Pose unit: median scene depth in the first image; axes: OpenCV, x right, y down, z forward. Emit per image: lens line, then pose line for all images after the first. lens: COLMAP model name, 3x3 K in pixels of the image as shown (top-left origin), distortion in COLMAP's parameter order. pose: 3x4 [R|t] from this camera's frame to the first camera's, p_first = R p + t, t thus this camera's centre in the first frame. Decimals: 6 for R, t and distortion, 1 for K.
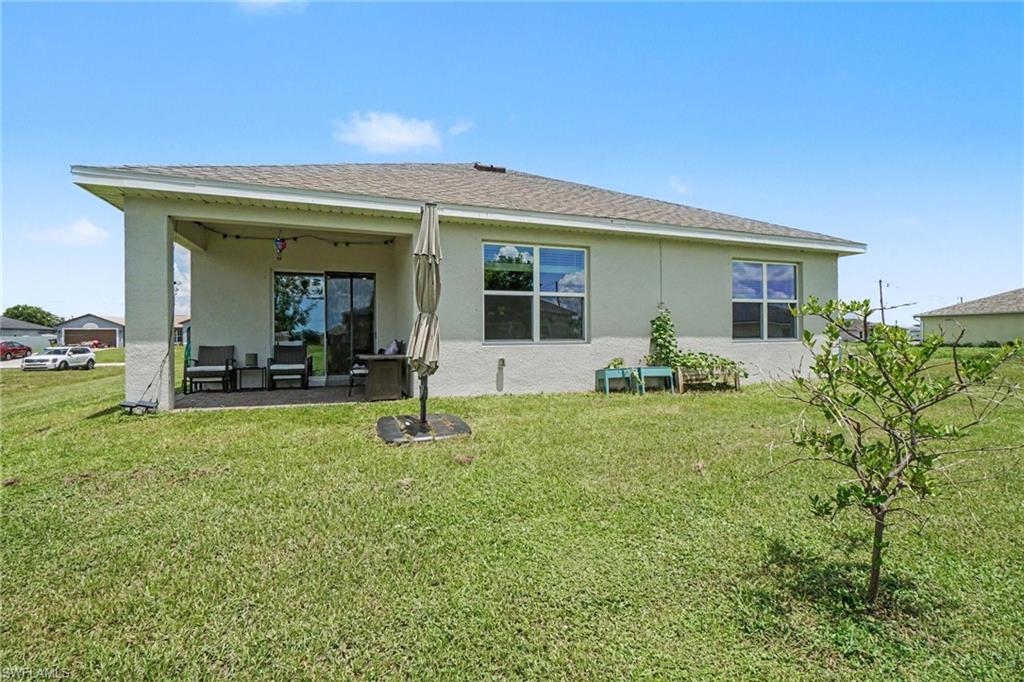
lens RADIAL K [[466.1, 0, 509.3], [0, 466.1, 336.1], [0, 0, 1]] dist [-0.010987, 0.001422]
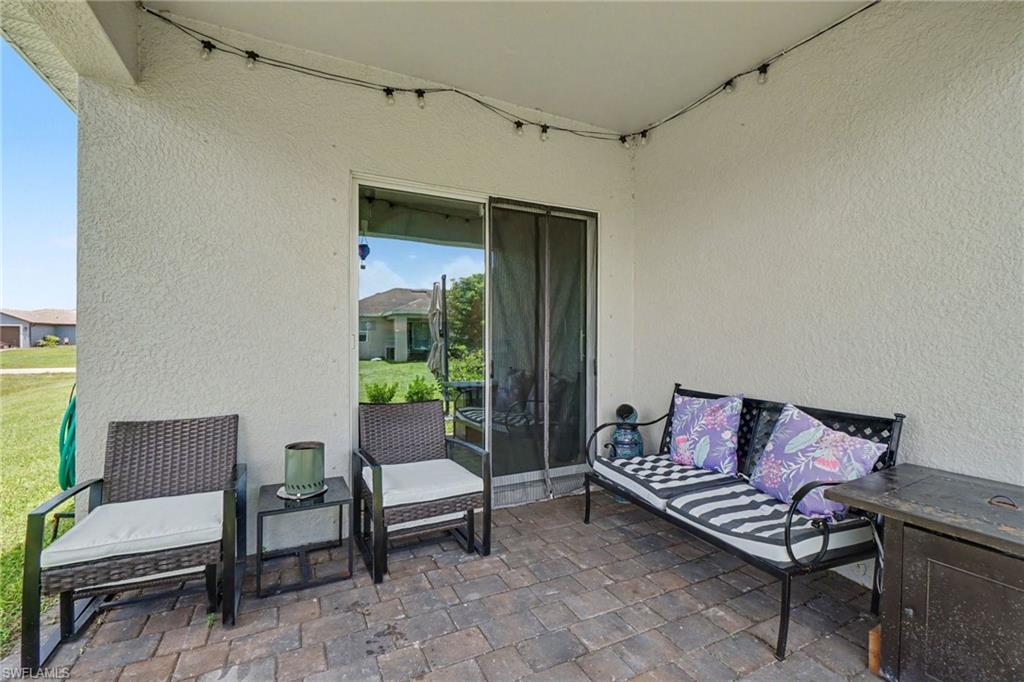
lens RADIAL K [[466.1, 0, 516.7], [0, 466.1, 344.0], [0, 0, 1]] dist [-0.010987, 0.001422]
pose [[0.994238, 0.014681, 0.106186, -0.443545], [-0.015830, 0.999825, 0.009985, -0.029453], [-0.106021, -0.011608, 0.994296, 0.678881]]
